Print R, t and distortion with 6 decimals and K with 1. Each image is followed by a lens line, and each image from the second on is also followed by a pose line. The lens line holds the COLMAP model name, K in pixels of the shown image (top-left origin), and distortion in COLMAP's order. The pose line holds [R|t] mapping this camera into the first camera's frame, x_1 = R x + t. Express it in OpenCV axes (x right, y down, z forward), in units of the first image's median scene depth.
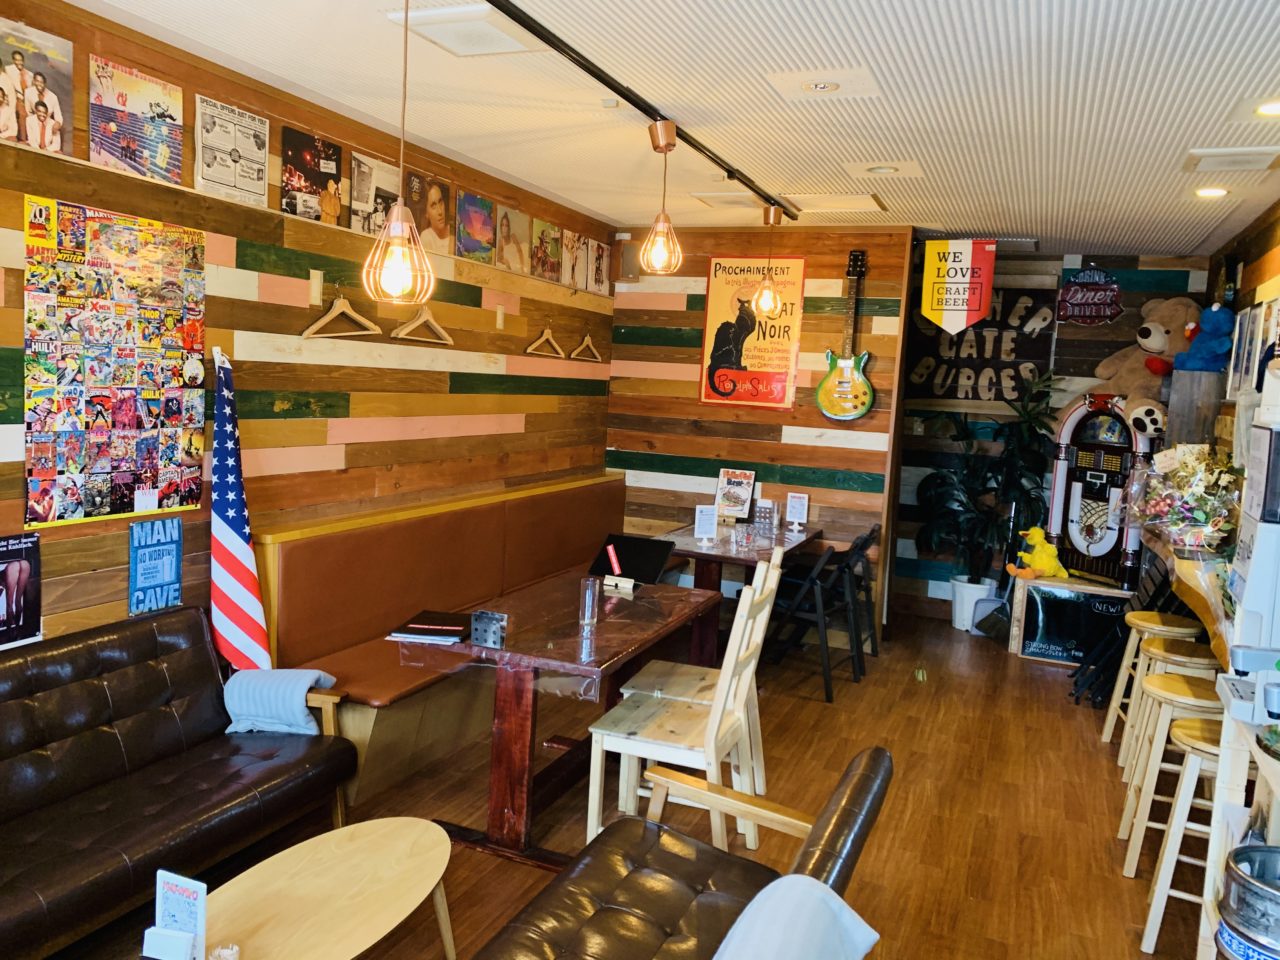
lens RADIAL K [[978.0, 0, 643.1], [0, 978.0, 479.8], [0, 0, 1]] dist [0.021367, -0.002470]
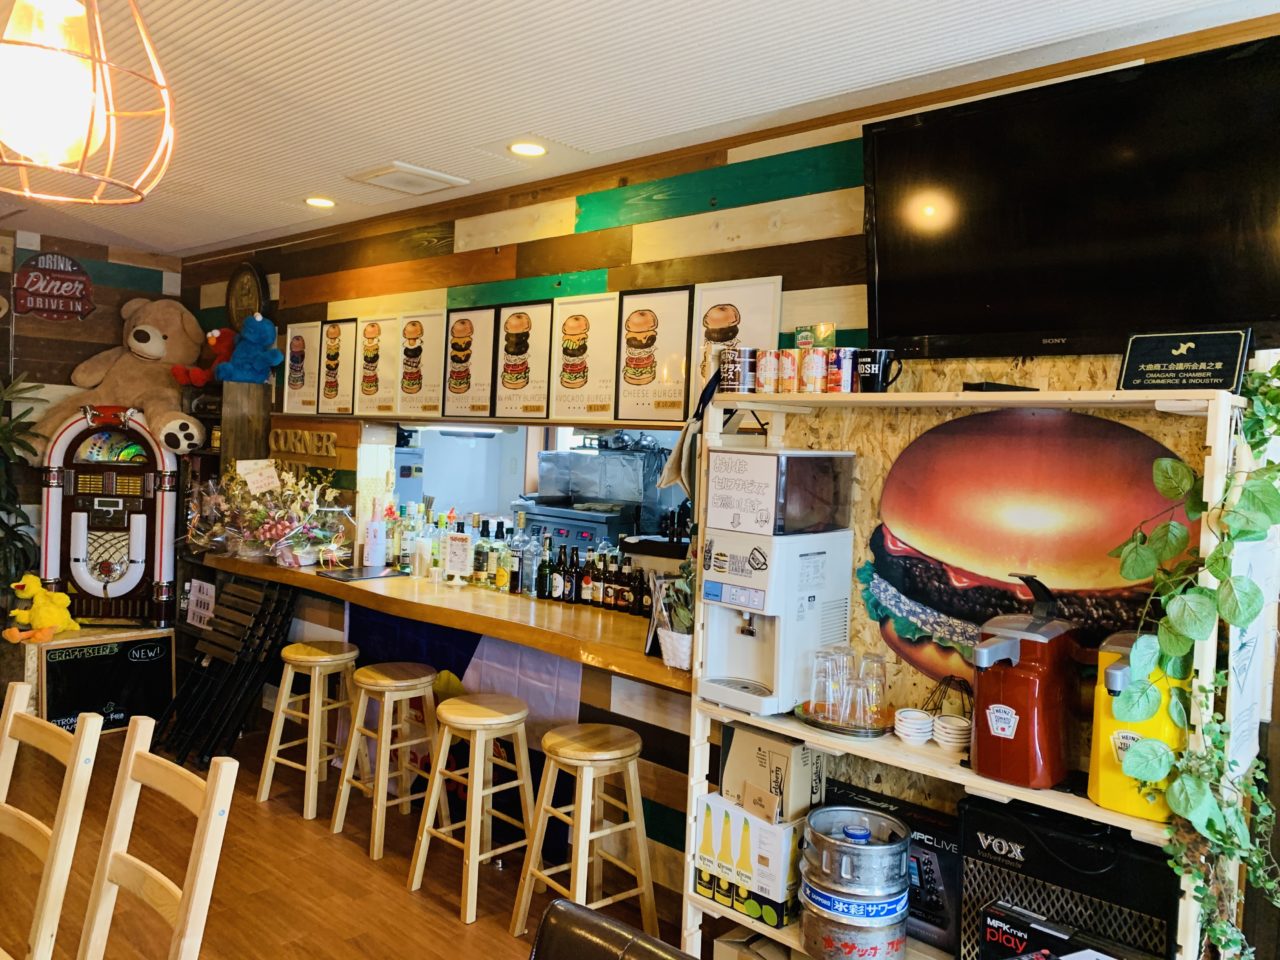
lens RADIAL K [[978.0, 0, 642.3], [0, 978.0, 472.9], [0, 0, 1]] dist [0.021367, -0.002470]
pose [[0.339327, -0.076772, 0.937530, -0.171416], [0.079209, 0.995456, 0.052847, -0.037125], [-0.937328, 0.056328, 0.343867, 0.273154]]
